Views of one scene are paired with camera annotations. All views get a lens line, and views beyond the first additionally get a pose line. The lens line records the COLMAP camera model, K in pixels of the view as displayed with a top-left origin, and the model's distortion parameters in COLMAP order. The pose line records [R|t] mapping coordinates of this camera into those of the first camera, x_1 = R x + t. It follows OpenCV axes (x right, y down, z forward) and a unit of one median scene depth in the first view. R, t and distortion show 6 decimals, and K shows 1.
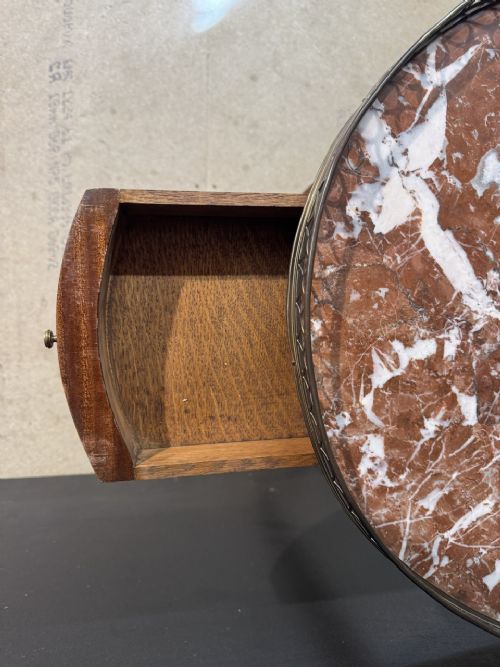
lens RADIAL K [[483.5, 0, 247.2], [0, 483.5, 339.6], [0, 0, 1]] dist [-0.013818, -0.001522]
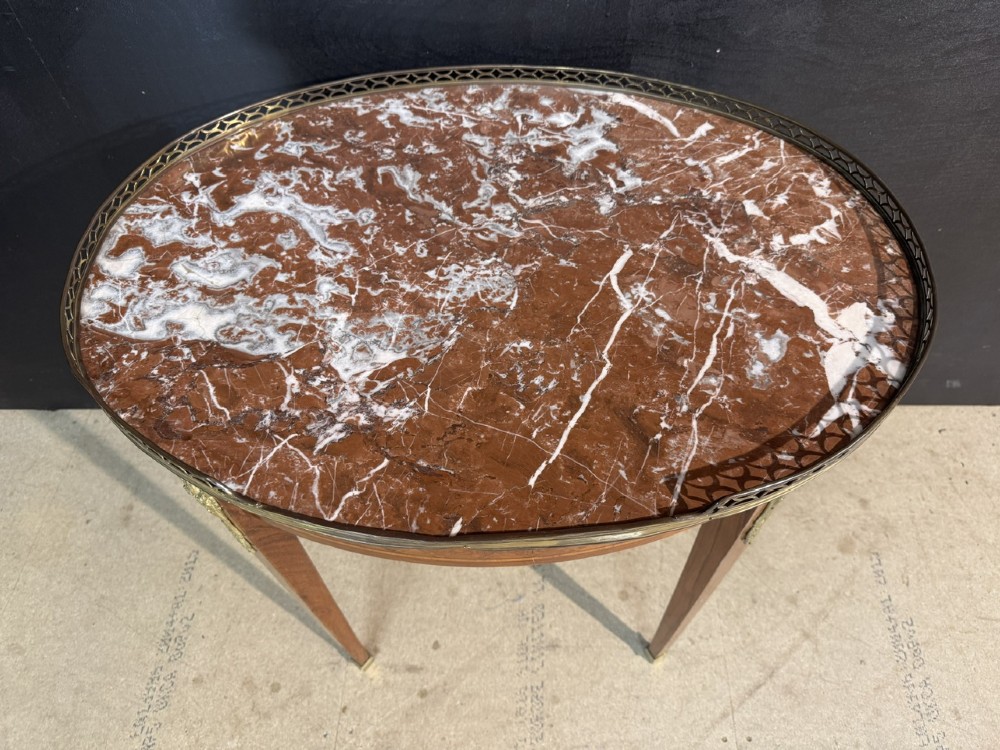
lens RADIAL K [[726.2, 0, 493.9], [0, 726.2, 373.3], [0, 0, 1]] dist [0.017584, -0.047799]
pose [[-0.984133, -0.114827, -0.135265, 1.436330], [0.021367, -0.833502, 0.552103, -1.425585], [-0.176140, 0.540452, 0.822731, -0.310688]]
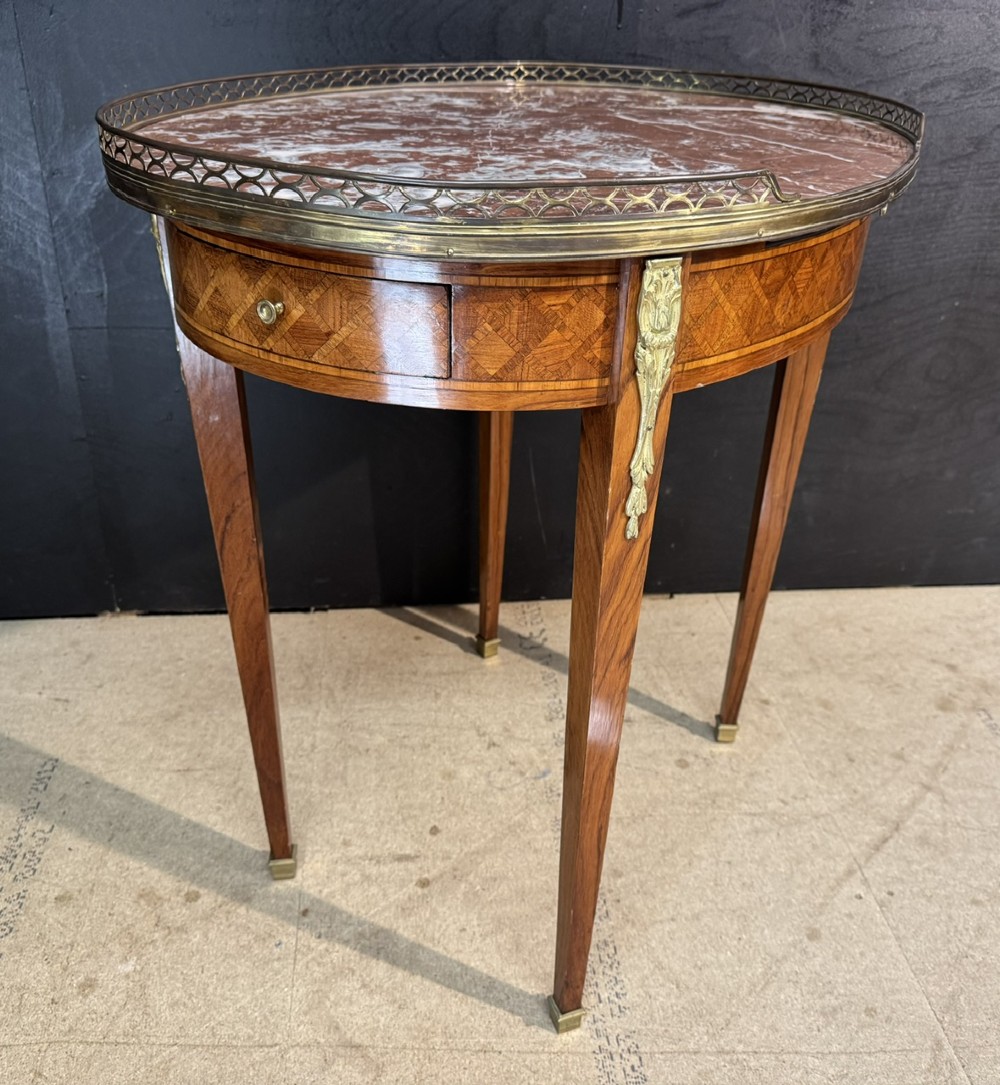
lens RADIAL K [[1053.2, 0, 522.0], [0, 1053.2, 539.4], [0, 0, 1]] dist [0.018433, 0.000000]
pose [[-0.956341, -0.160030, -0.244543, 1.823322], [-0.128399, -0.521603, 0.843472, -3.095509], [-0.262535, 0.838046, 0.478283, 0.791726]]
